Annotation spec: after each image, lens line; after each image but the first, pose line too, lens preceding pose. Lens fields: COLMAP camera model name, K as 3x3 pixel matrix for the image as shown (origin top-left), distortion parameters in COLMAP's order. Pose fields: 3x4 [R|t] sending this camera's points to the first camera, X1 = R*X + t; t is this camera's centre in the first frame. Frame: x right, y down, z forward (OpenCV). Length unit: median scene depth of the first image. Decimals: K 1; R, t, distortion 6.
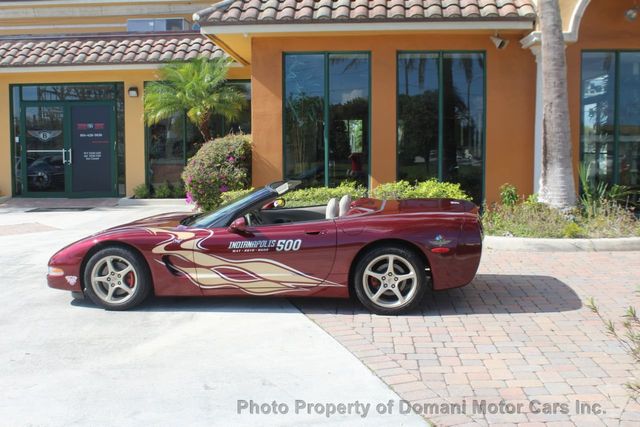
lens RADIAL K [[766.8, 0, 320.8], [0, 766.8, 202.1], [0, 0, 1]] dist [-0.087113, 0.041857]
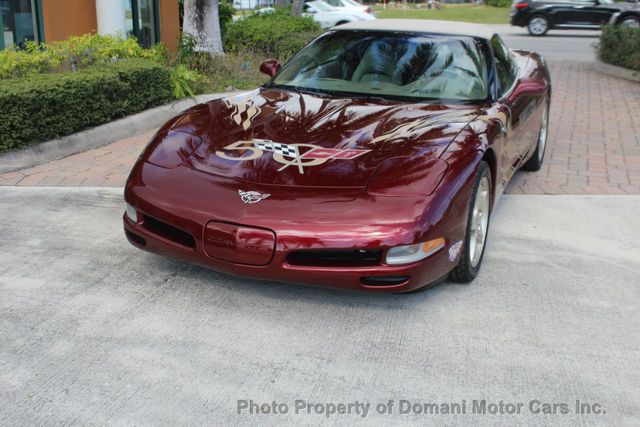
lens RADIAL K [[743.3, 0, 317.5], [0, 743.3, 213.2], [0, 0, 1]] dist [-0.122571, 0.194380]
pose [[0.273893, -0.267504, 0.923810, -0.789788], [0.069148, 0.963532, 0.258505, -0.046366], [-0.959271, -0.006923, 0.282402, 0.975047]]
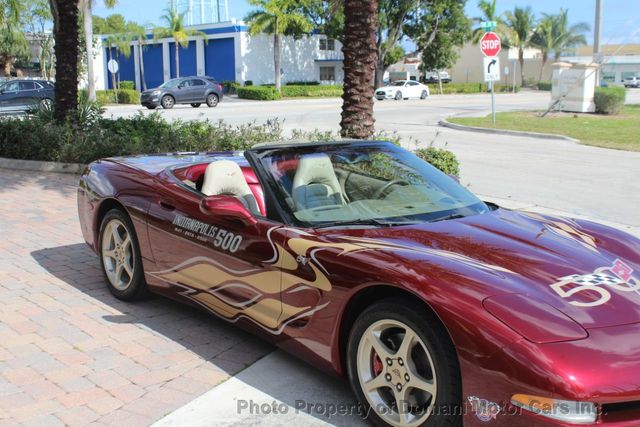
lens RADIAL K [[750.9, 0, 319.5], [0, 750.9, 210.8], [0, 0, 1]] dist [-0.102867, 0.131723]
pose [[-0.736195, -0.112861, 0.667293, -0.493358], [0.052943, 0.973371, 0.223038, -0.112884], [-0.674696, 0.199527, -0.710616, 1.577005]]
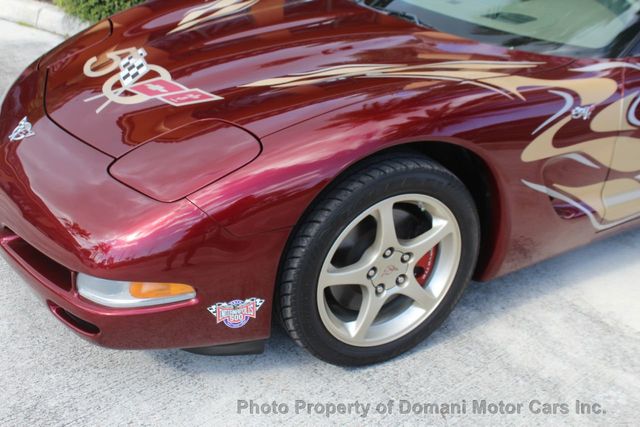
lens RADIAL K [[747.4, 0, 321.4], [0, 747.4, 210.0], [0, 0, 1]] dist [-0.132183, 0.246920]
pose [[0.811943, -0.221361, 0.540137, -0.443926], [0.005736, 0.928290, 0.371812, -0.023988], [-0.583709, -0.298792, 0.754988, 0.822860]]
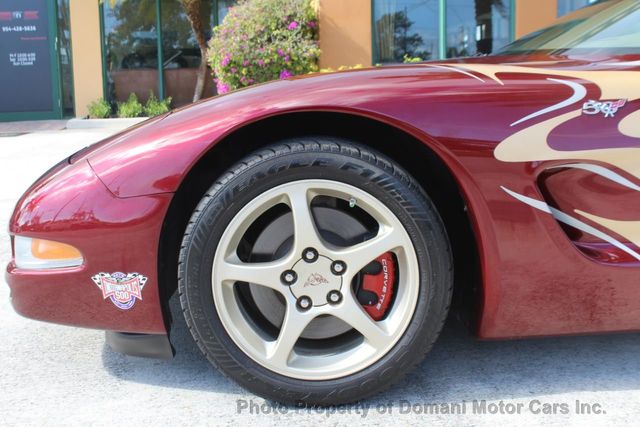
lens RADIAL K [[743.3, 0, 317.5], [0, 743.3, 213.2], [0, 0, 1]] dist [-0.122571, 0.194380]
pose [[0.992906, -0.034015, 0.113935, -0.299894], [0.023504, 0.995448, 0.092361, 0.060402], [-0.116558, -0.089028, 0.989186, 0.785416]]
